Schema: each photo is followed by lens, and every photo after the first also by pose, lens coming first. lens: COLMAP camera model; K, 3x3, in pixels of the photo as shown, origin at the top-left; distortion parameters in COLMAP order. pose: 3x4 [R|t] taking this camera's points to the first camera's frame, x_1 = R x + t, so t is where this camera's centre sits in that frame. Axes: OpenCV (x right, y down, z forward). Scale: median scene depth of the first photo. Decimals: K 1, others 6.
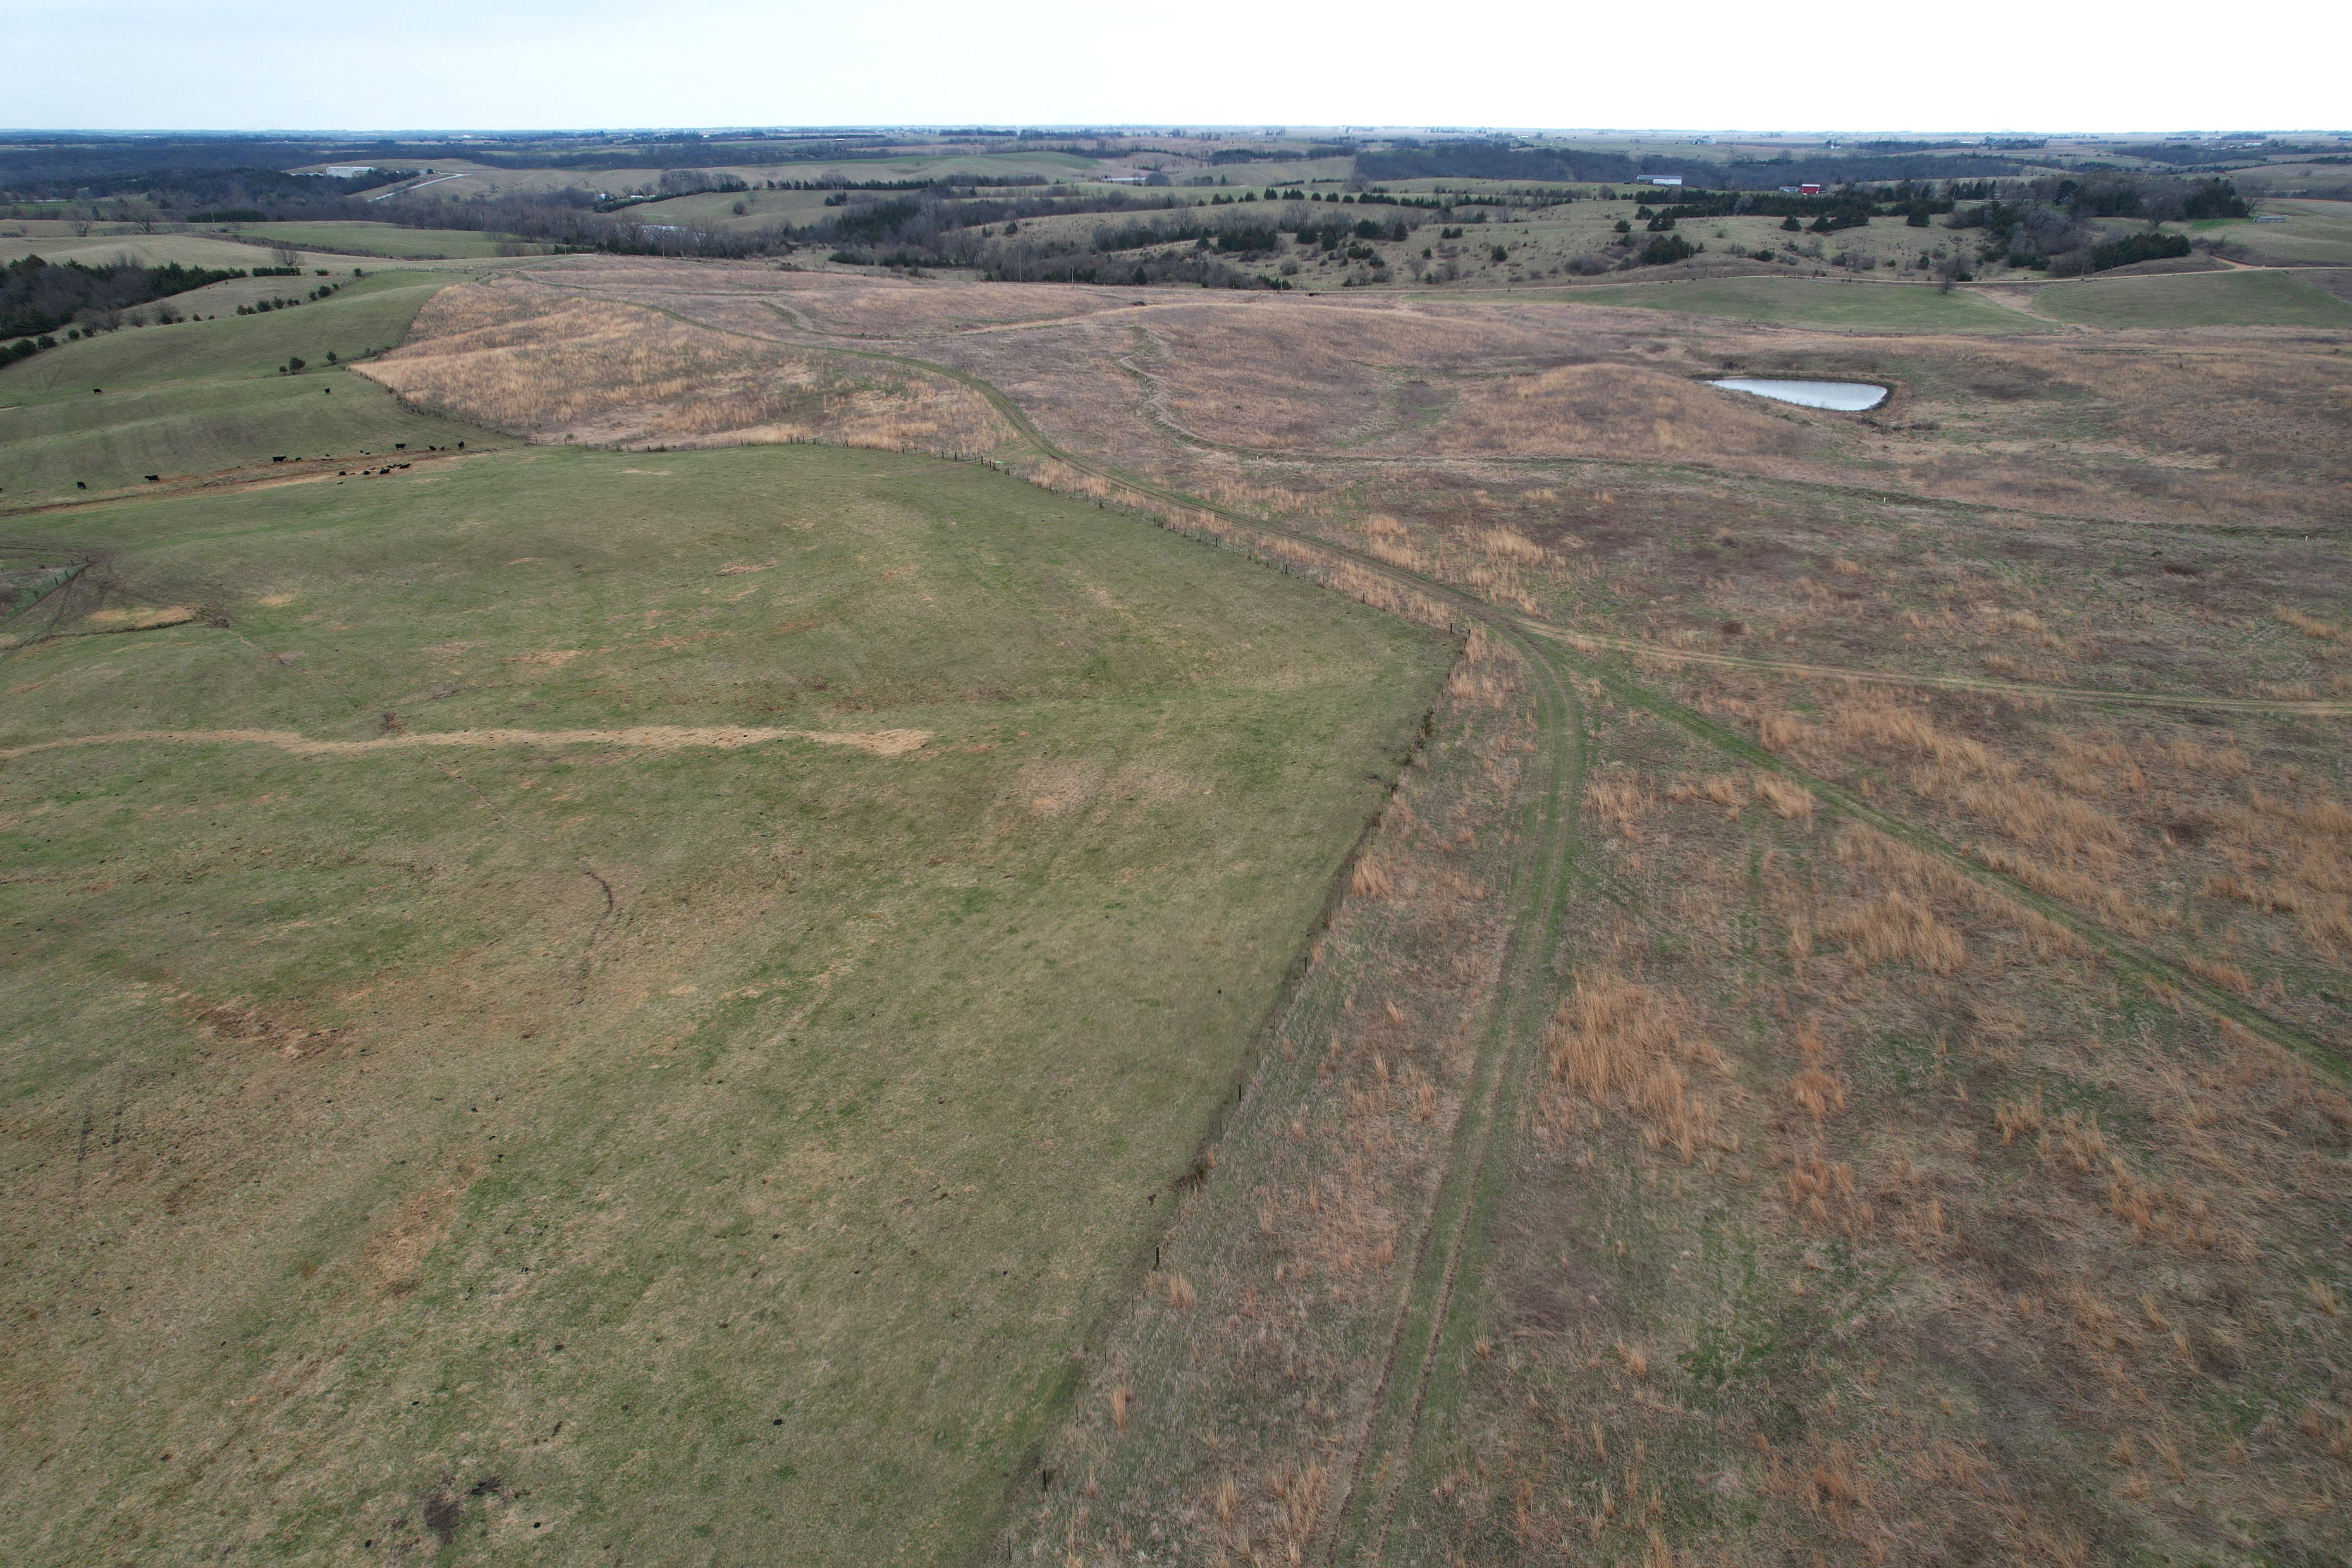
lens RADIAL K [[1521.0, 0, 1163.8], [0, 1521.0, 805.1], [0, 0, 1]] dist [-0.073611, 0.066861]
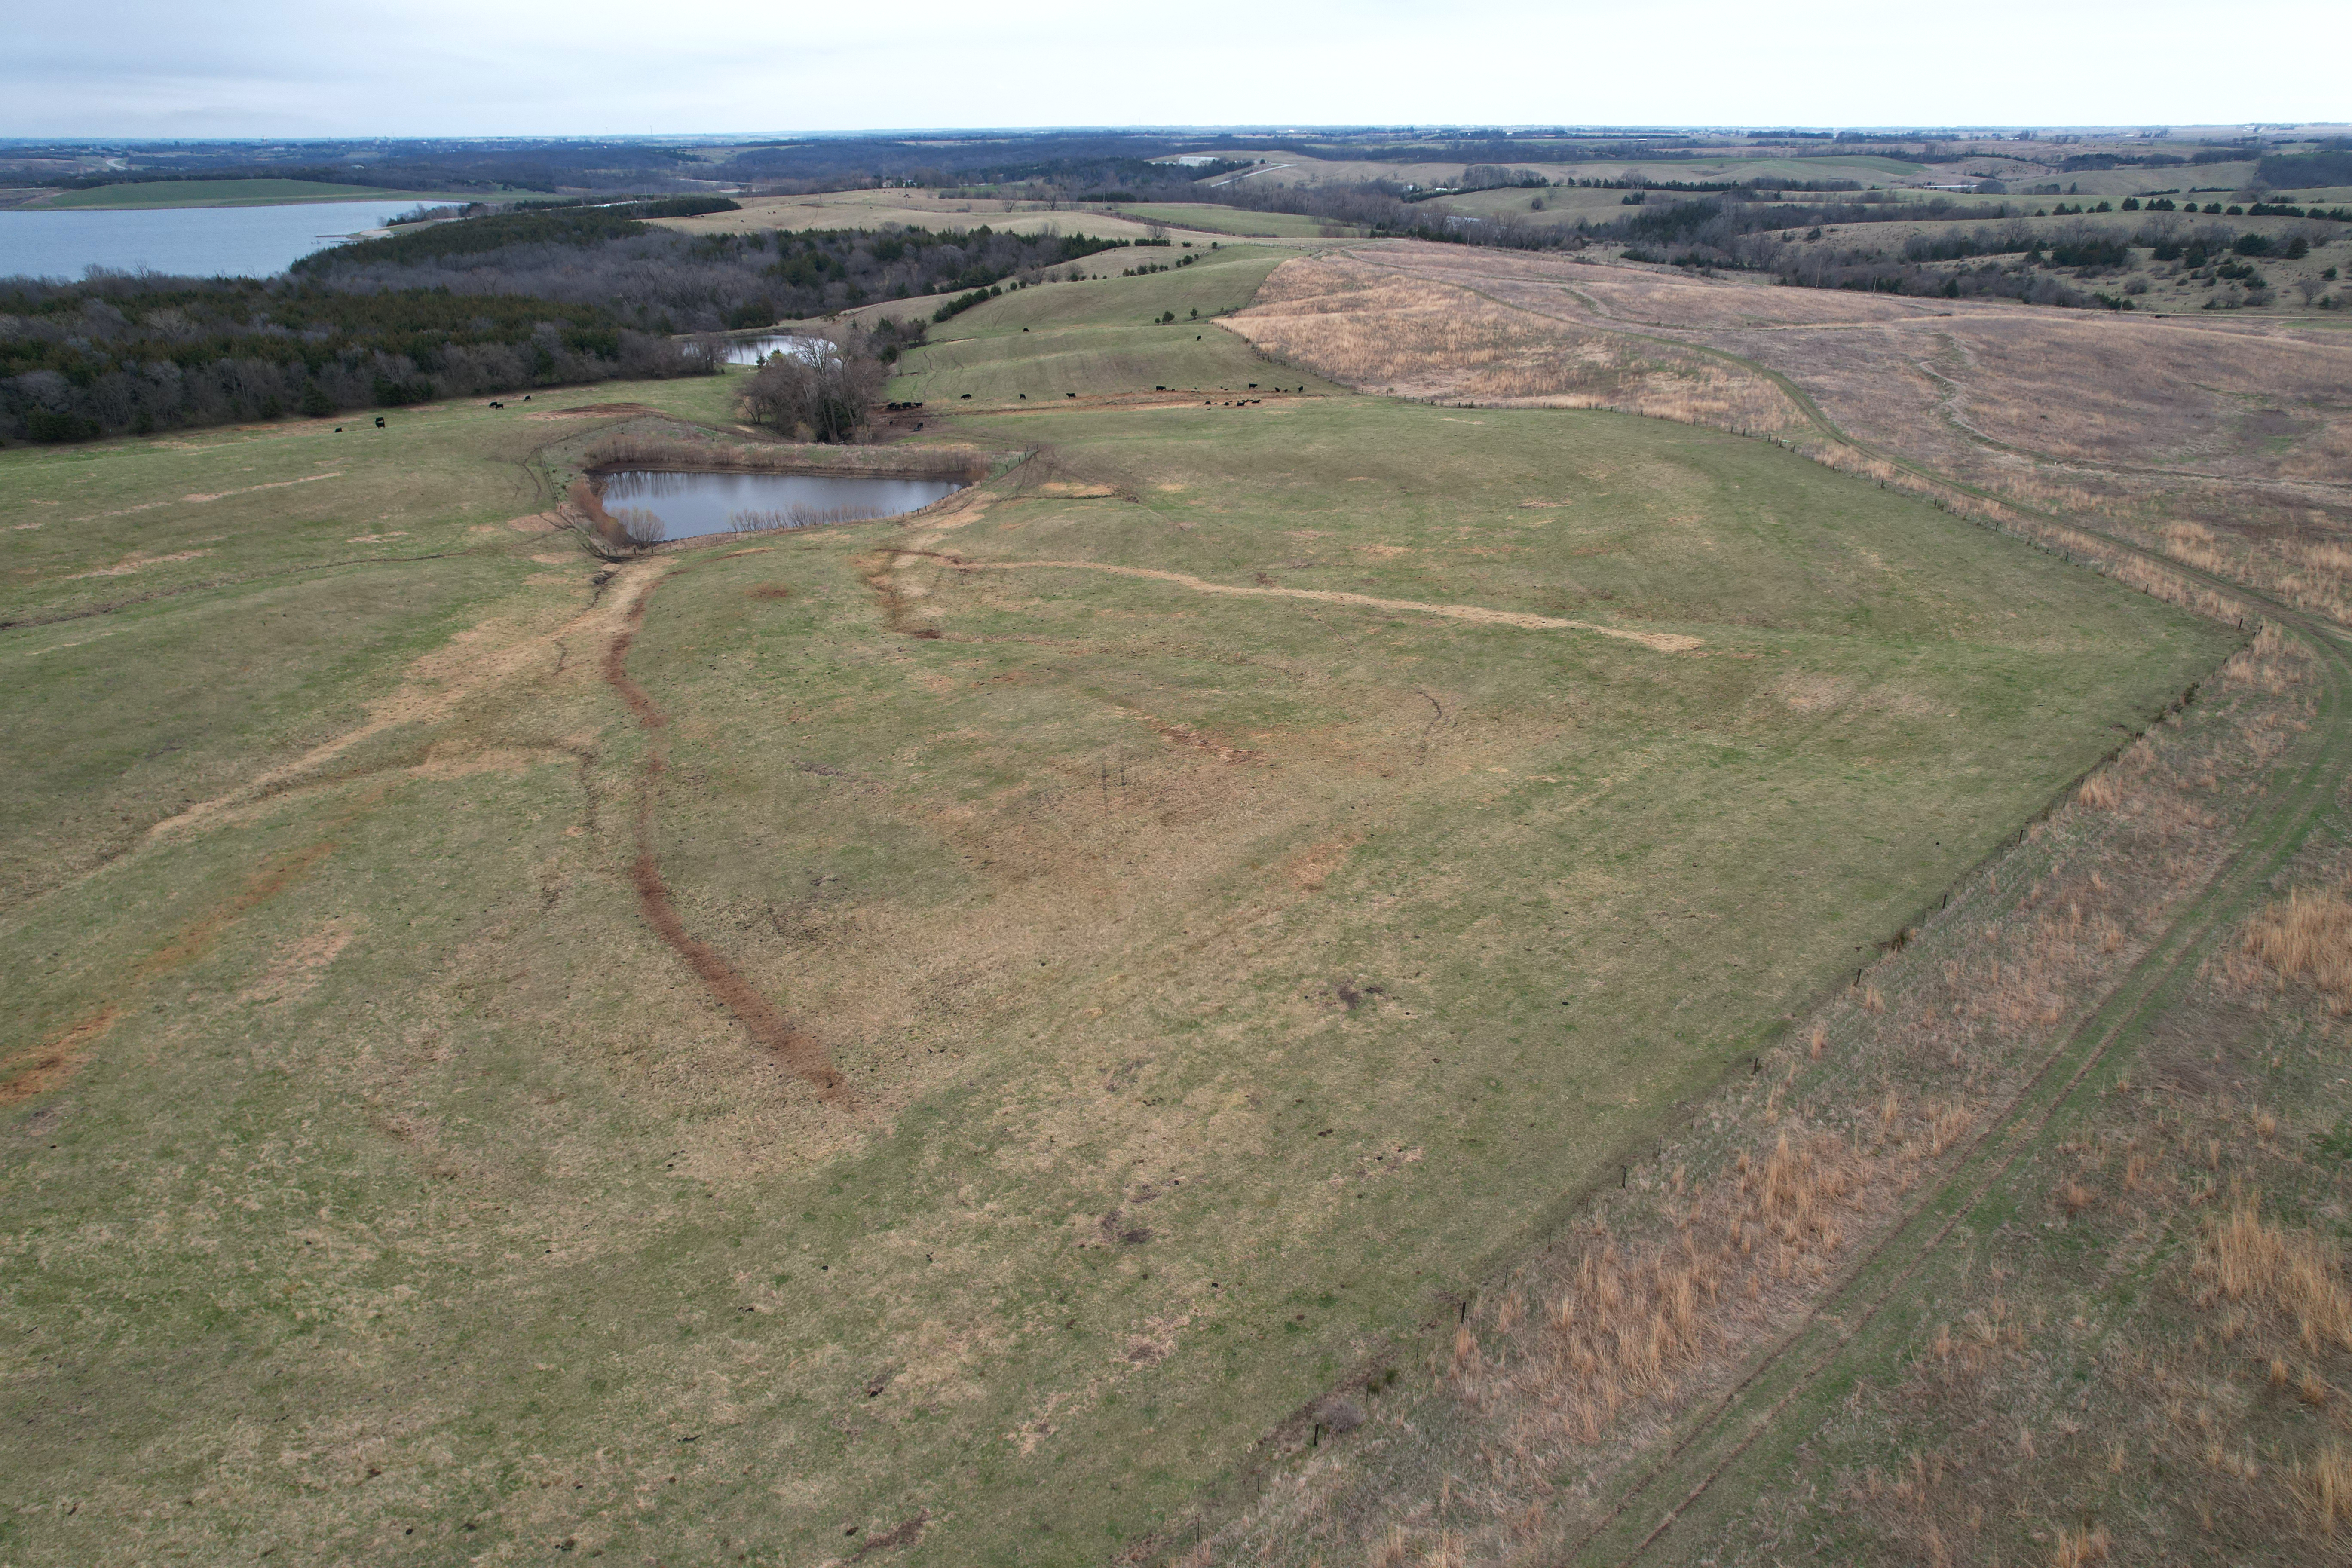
lens RADIAL K [[1521.0, 0, 1157.1], [0, 1521.0, 824.3], [0, 0, 1]] dist [-0.073611, 0.066861]
pose [[0.887954, 0.189809, -0.418940, -0.008807], [-0.185065, 0.981330, 0.052360, 0.077622], [0.421057, 0.031038, 0.906503, -0.164924]]
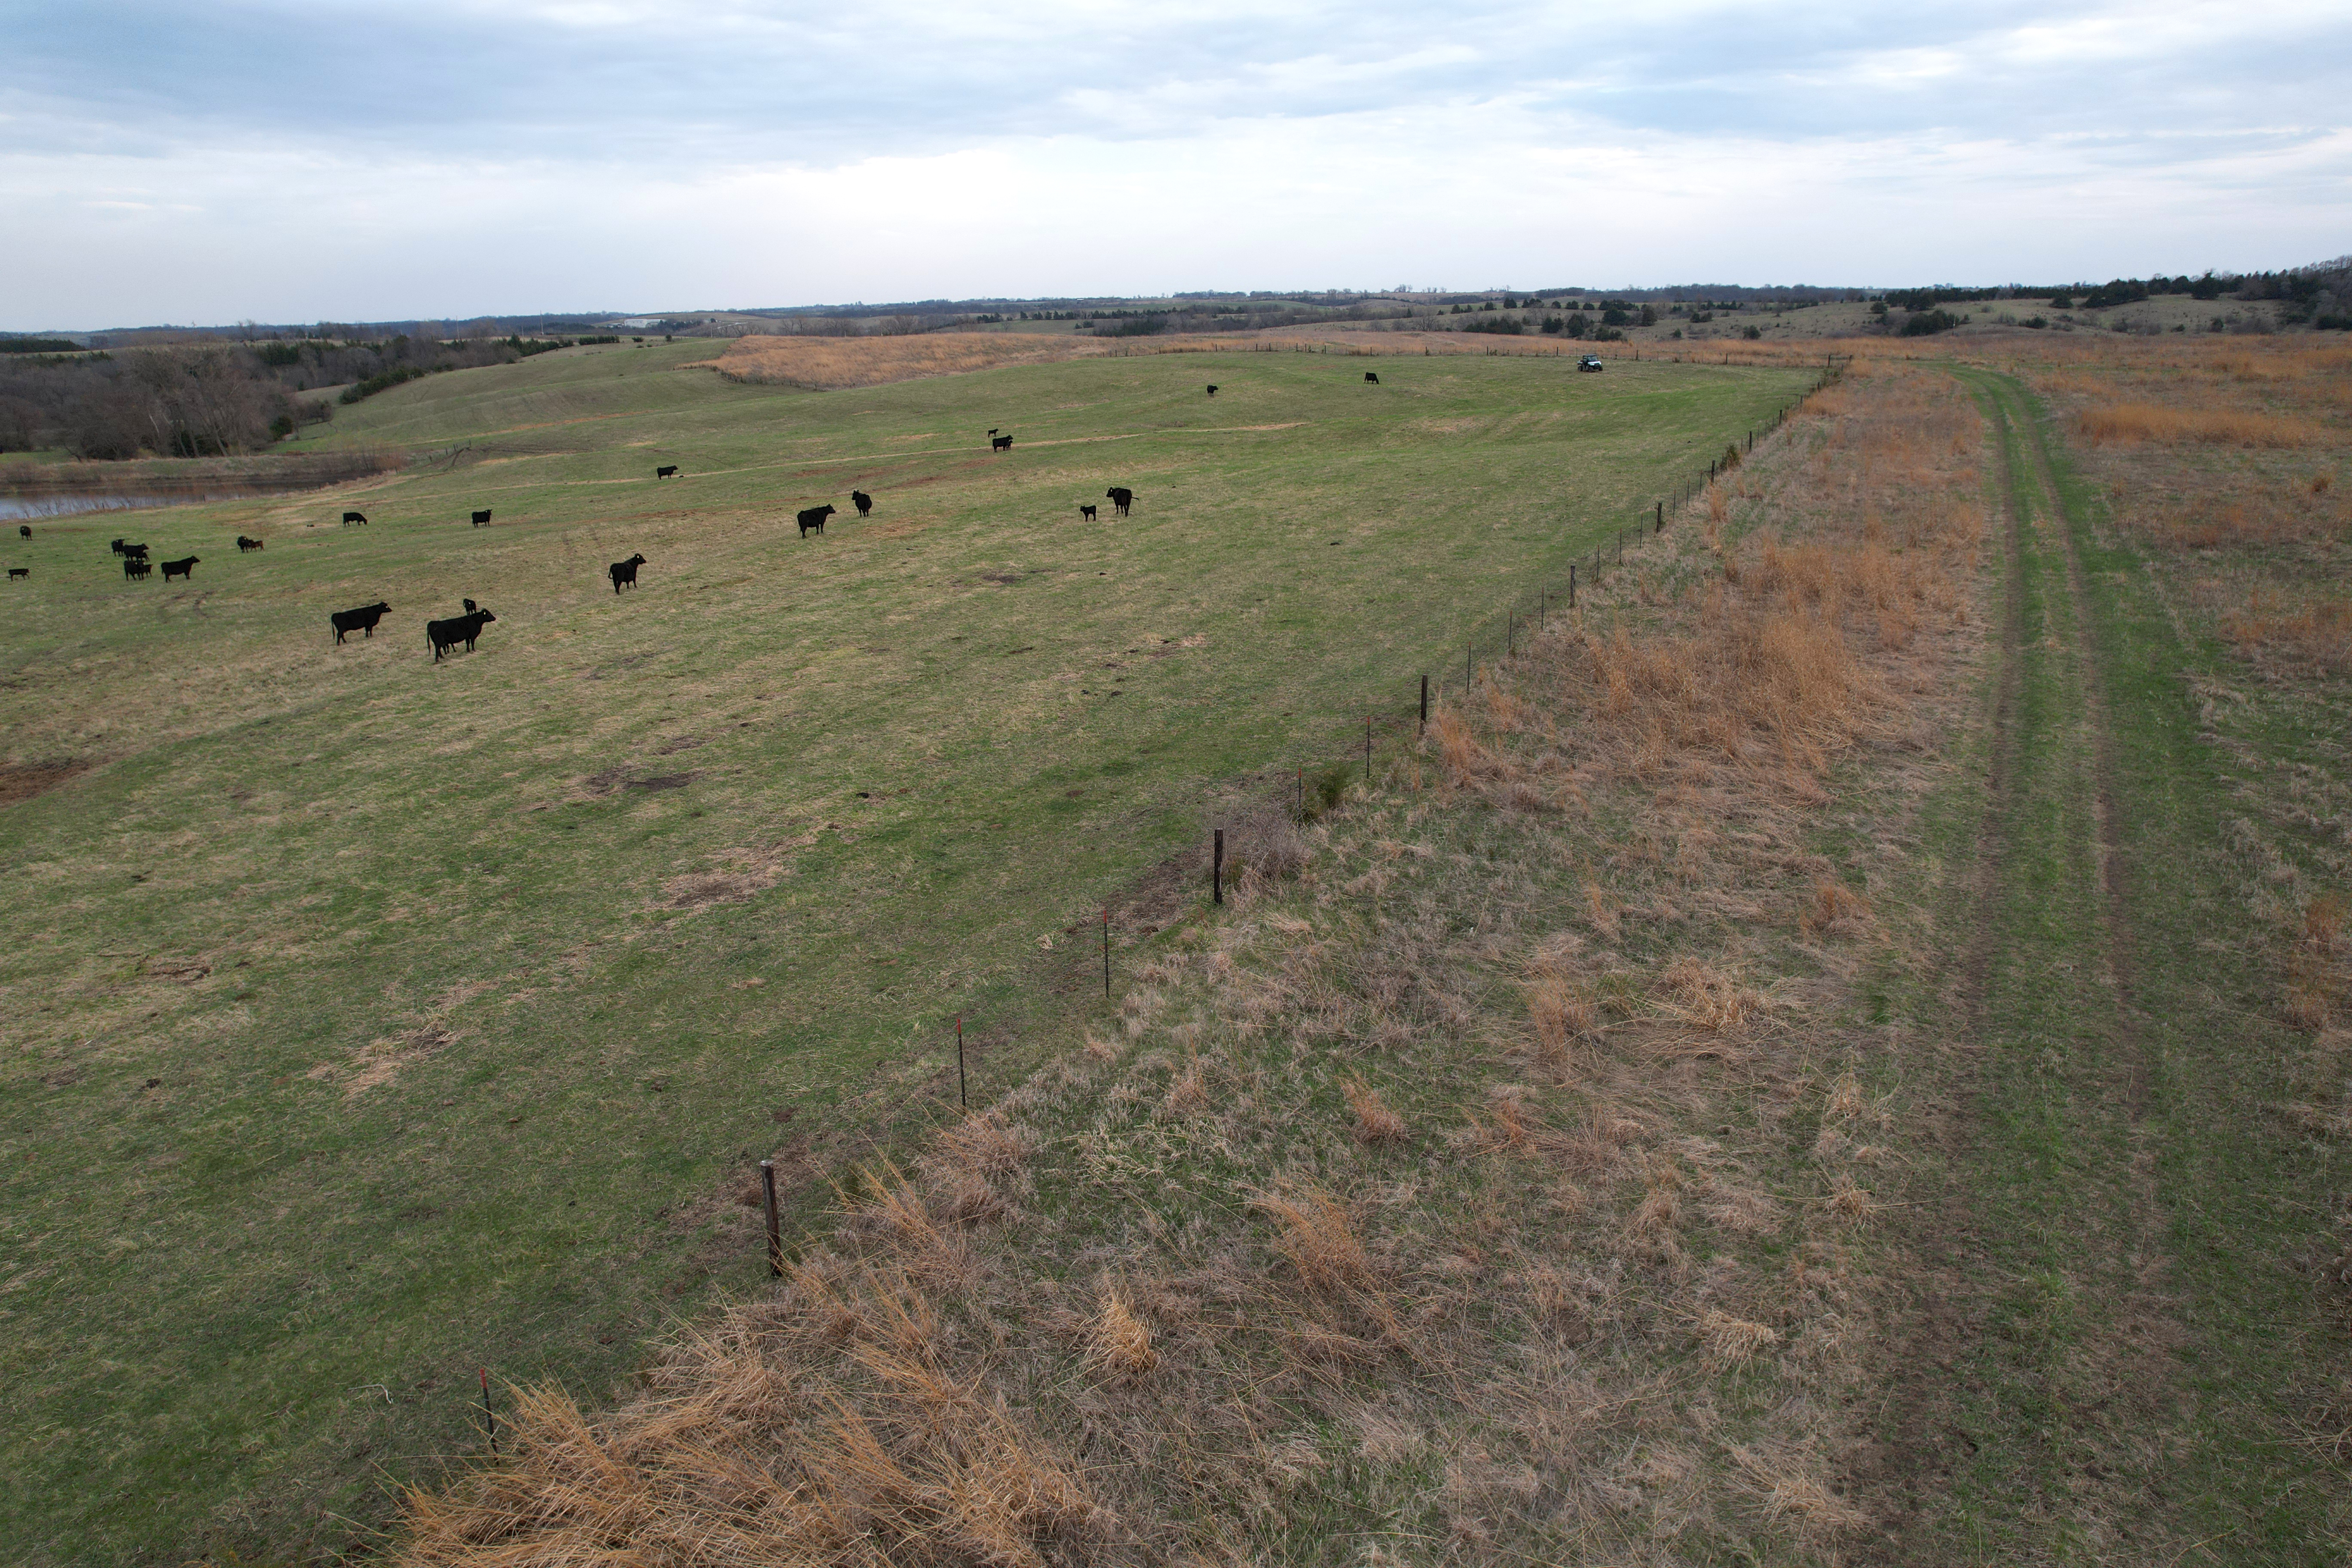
lens RADIAL K [[1521.0, 0, 1168.0], [0, 1521.0, 826.4], [0, 0, 1]] dist [-0.073611, 0.066861]
pose [[0.990792, 0.012371, -0.134829, -0.075570], [-0.025288, 0.995202, -0.094518, 0.222198], [0.133013, 0.097057, 0.986351, 0.024593]]
